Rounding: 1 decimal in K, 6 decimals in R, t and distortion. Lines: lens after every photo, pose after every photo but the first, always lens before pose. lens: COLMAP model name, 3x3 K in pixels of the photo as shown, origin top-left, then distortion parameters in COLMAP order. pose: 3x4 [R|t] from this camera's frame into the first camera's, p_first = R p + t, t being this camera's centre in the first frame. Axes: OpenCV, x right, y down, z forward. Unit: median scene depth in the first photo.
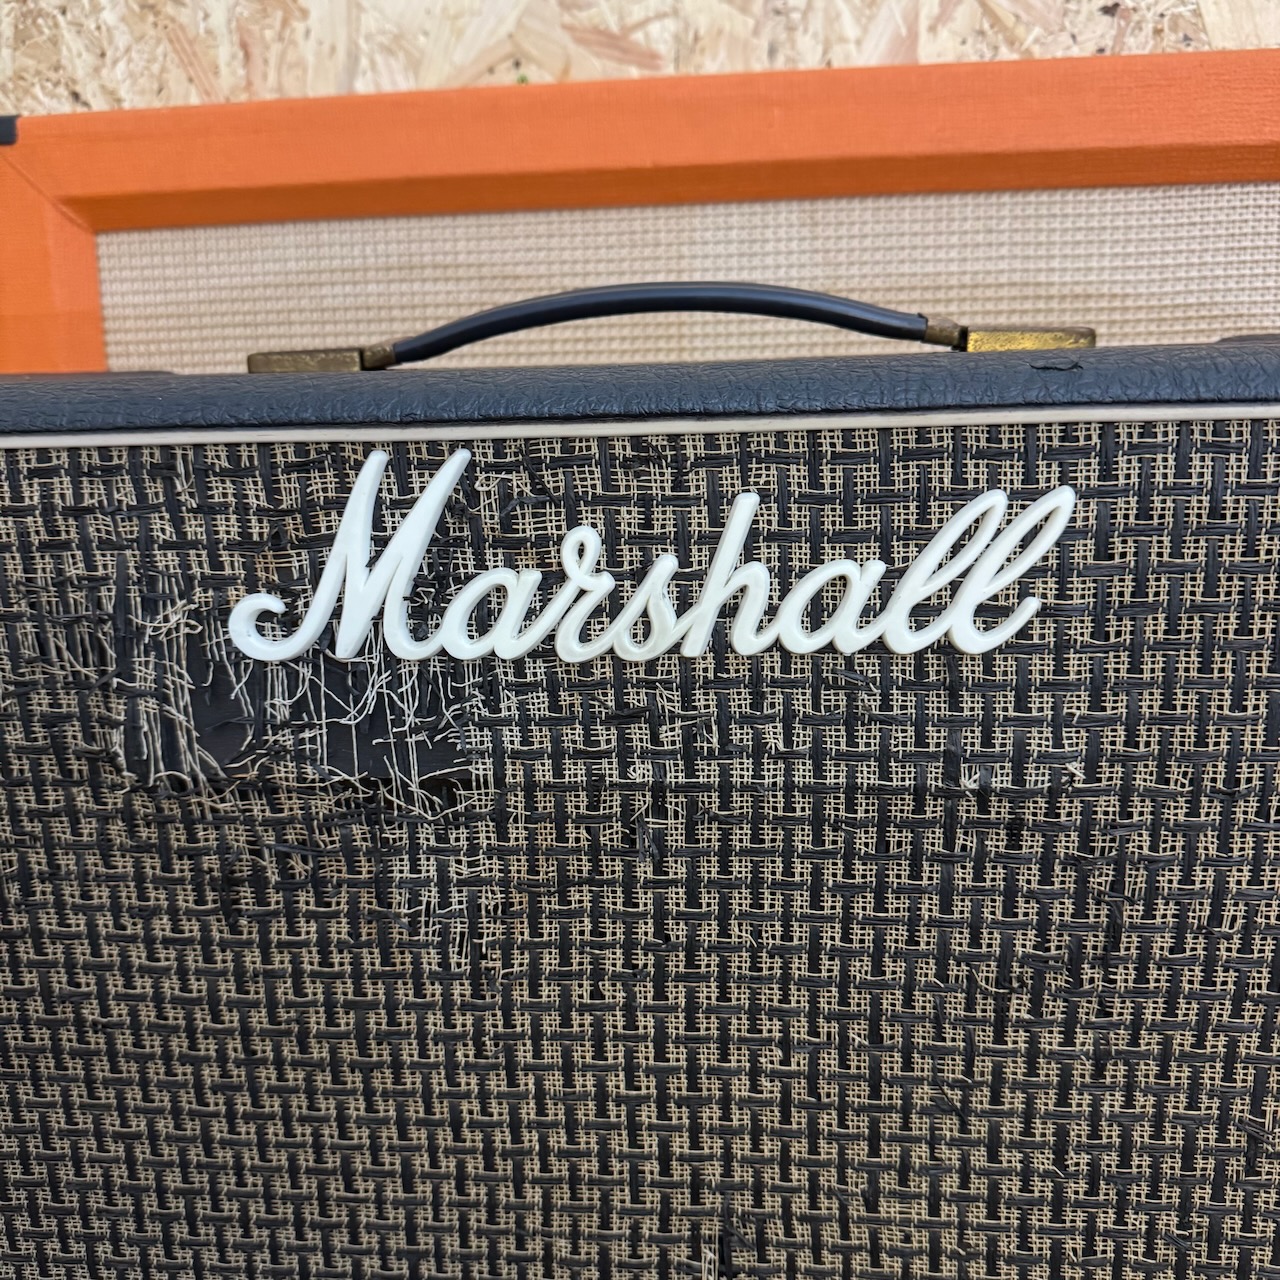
lens RADIAL K [[1243.5, 0, 640.0], [0, 1243.5, 640.0], [0, 0, 1]] dist [0.038515, -0.093555]
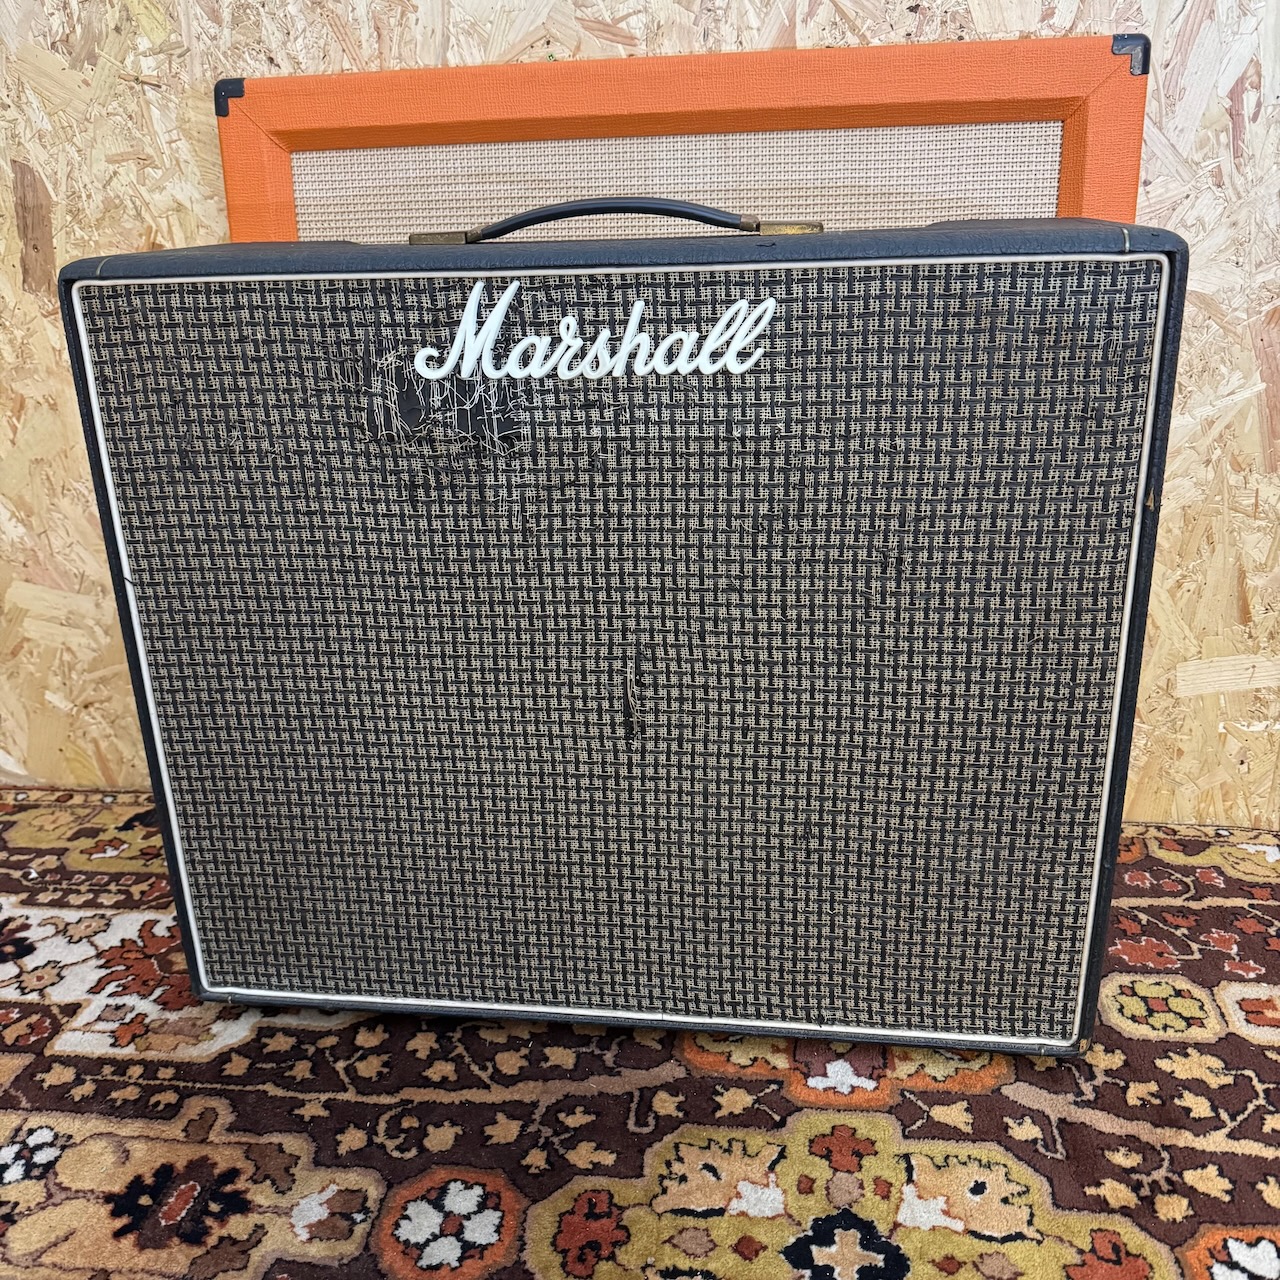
lens RADIAL K [[1185.0, 0, 645.5], [0, 1185.0, 664.3], [0, 0, 1]] dist [0.083257, -0.140748]
pose [[0.999373, 0.013105, -0.032903, 0.164375], [-0.008658, 0.991236, 0.131818, 0.235821], [0.034342, -0.131450, 0.990728, -1.170823]]
